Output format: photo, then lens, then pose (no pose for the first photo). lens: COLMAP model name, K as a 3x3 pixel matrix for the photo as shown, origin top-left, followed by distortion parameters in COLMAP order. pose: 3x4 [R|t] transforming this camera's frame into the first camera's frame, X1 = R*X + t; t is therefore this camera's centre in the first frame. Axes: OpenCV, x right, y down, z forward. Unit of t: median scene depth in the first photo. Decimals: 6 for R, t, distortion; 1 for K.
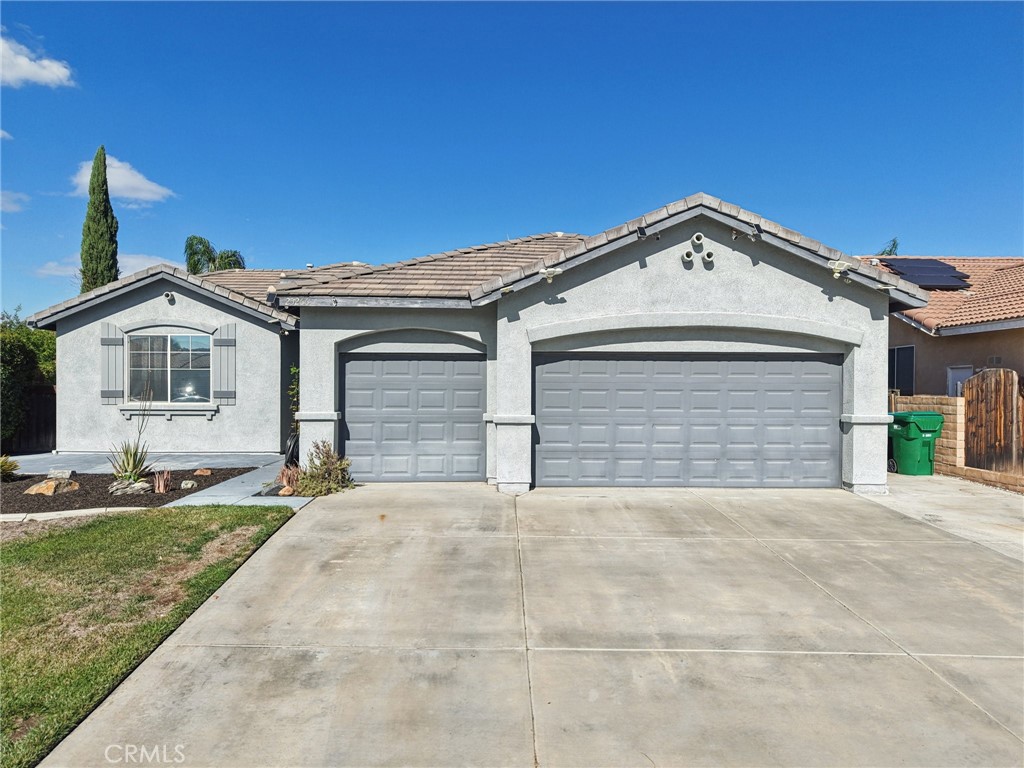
lens RADIAL K [[694.2, 0, 508.3], [0, 694.2, 385.7], [0, 0, 1]] dist [0.007439, -0.003648]
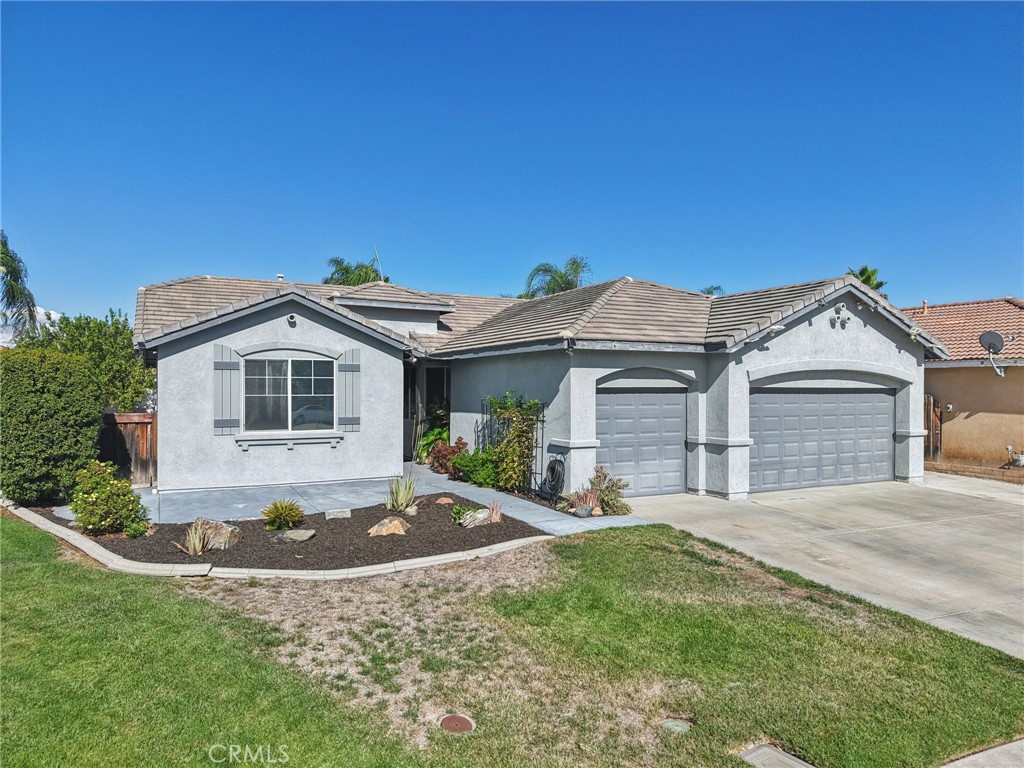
lens RADIAL K [[694.2, 0, 504.6], [0, 694.2, 383.9], [0, 0, 1]] dist [0.007439, -0.003648]
pose [[0.903421, 0.000105, 0.428756, -0.897276], [0.000261, 1.000000, -0.000793, -0.054966], [-0.428756, 0.000829, 0.903420, 0.034052]]
